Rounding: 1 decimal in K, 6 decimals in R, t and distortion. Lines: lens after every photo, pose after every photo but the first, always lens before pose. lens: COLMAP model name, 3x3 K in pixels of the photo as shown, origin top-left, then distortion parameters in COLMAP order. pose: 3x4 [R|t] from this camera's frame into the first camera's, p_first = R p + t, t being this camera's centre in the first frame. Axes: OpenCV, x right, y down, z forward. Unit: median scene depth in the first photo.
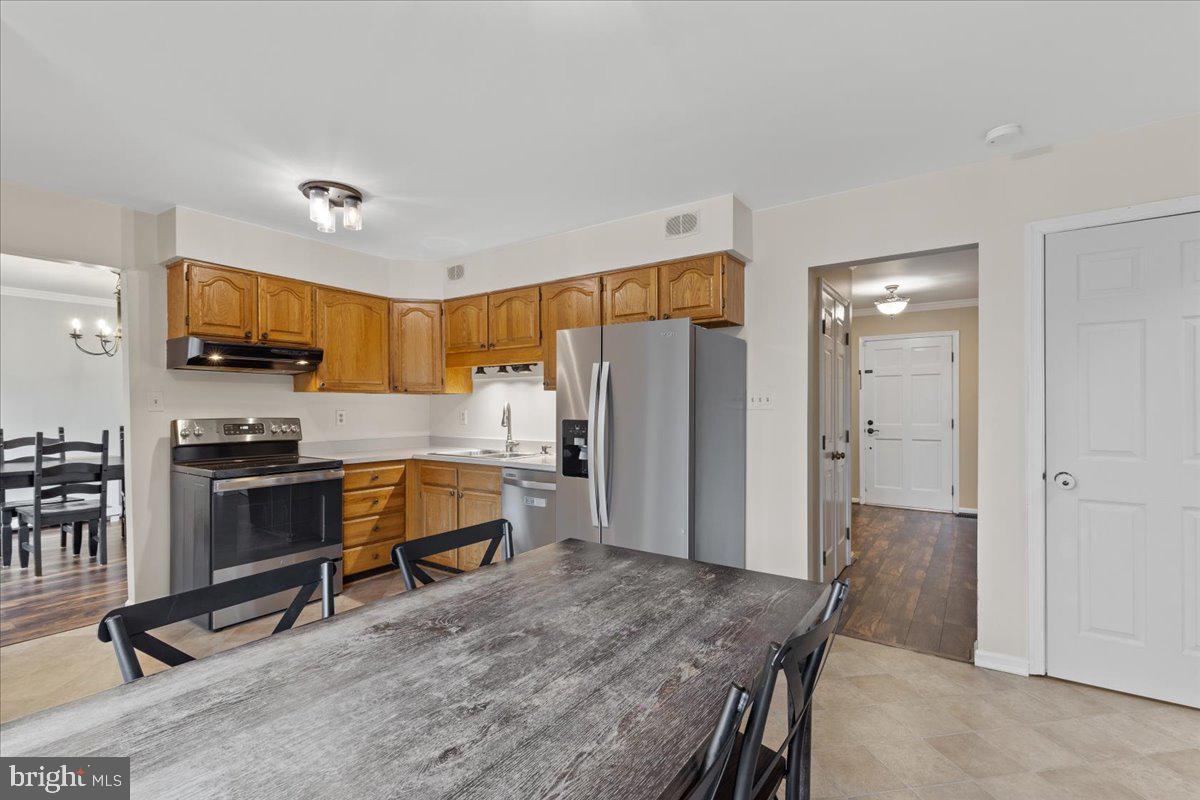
lens RADIAL K [[540.1, 0, 606.8], [0, 540.1, 405.4], [0, 0, 1]] dist [0.000315, -0.000194]
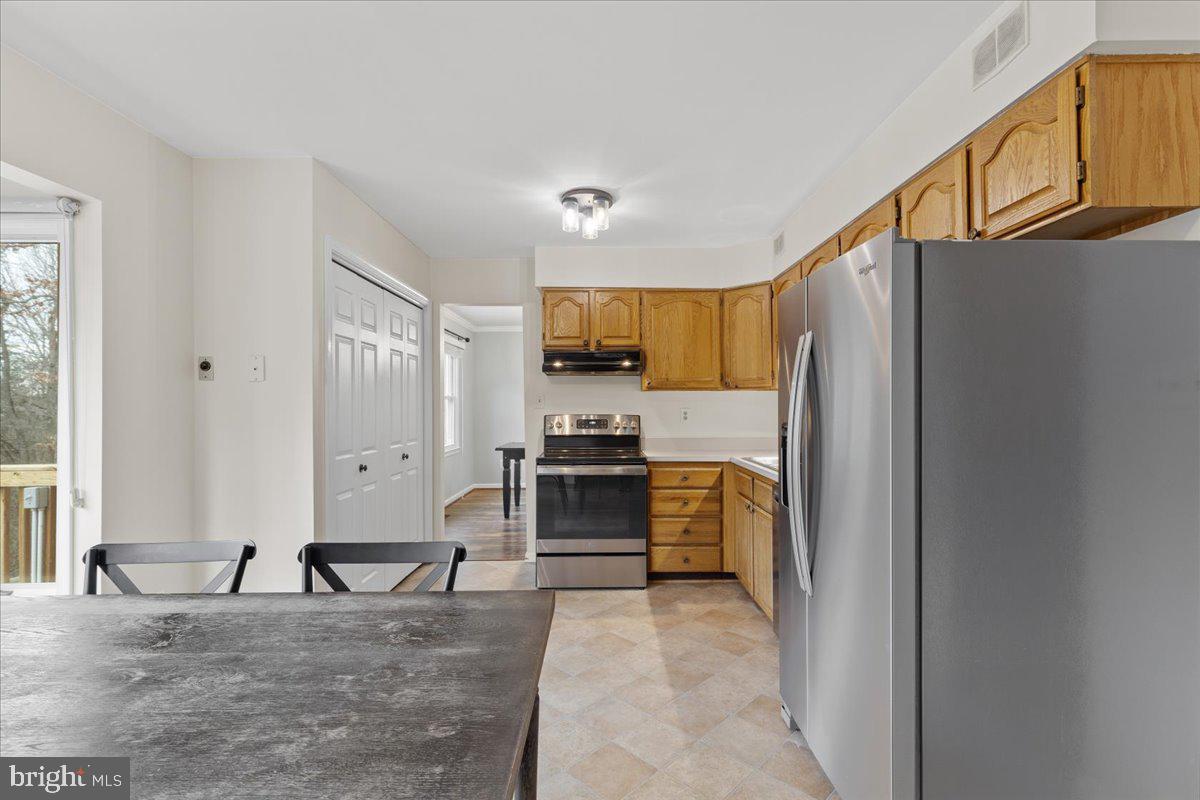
lens RADIAL K [[540.1, 0, 606.8], [0, 540.1, 405.4], [0, 0, 1]] dist [0.000315, -0.000194]
pose [[0.577885, -0.001198, -0.816117, 0.289806], [0.004534, 0.999988, 0.001743, 0.001420], [0.816106, -0.004707, 0.577883, 0.342167]]
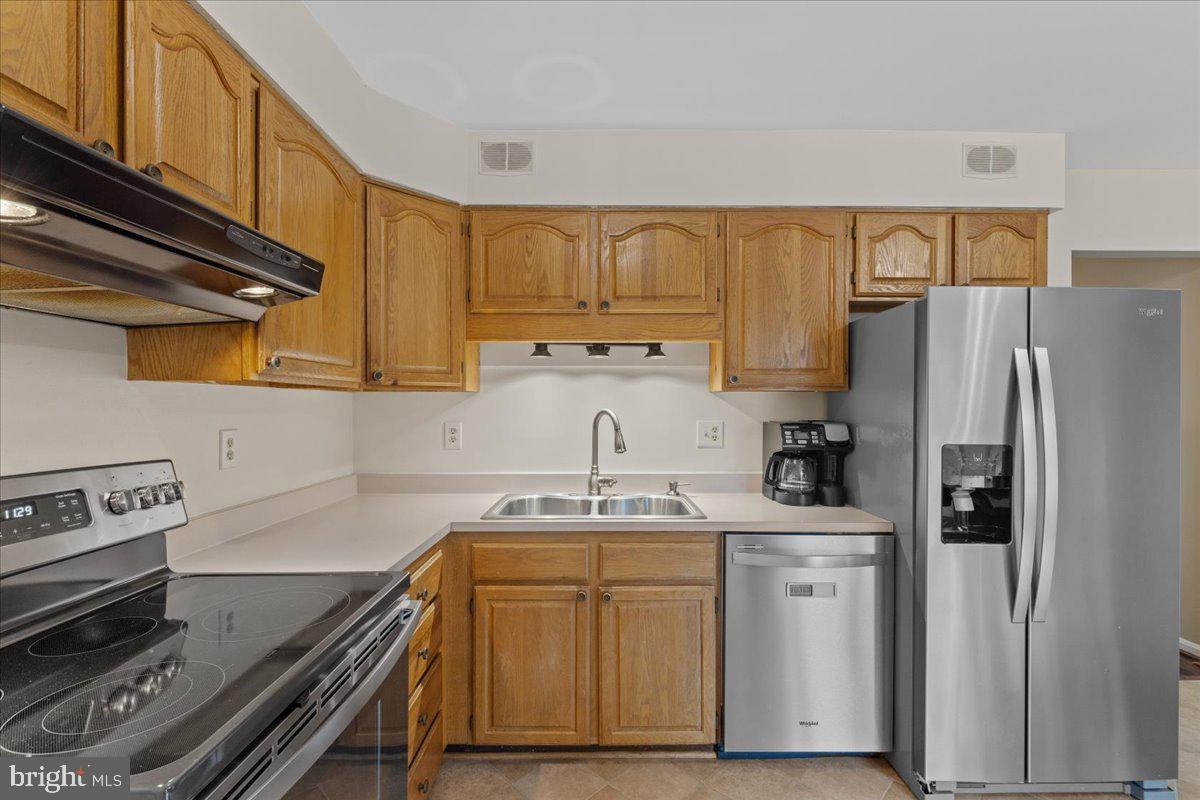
lens RADIAL K [[540.1, 0, 606.8], [0, 540.1, 405.4], [0, 0, 1]] dist [0.000315, -0.000194]
pose [[0.814947, 0.002705, 0.579530, -0.576593], [-0.004548, 0.999988, 0.001728, -0.012110], [-0.579518, -0.004044, 0.814949, 0.609621]]
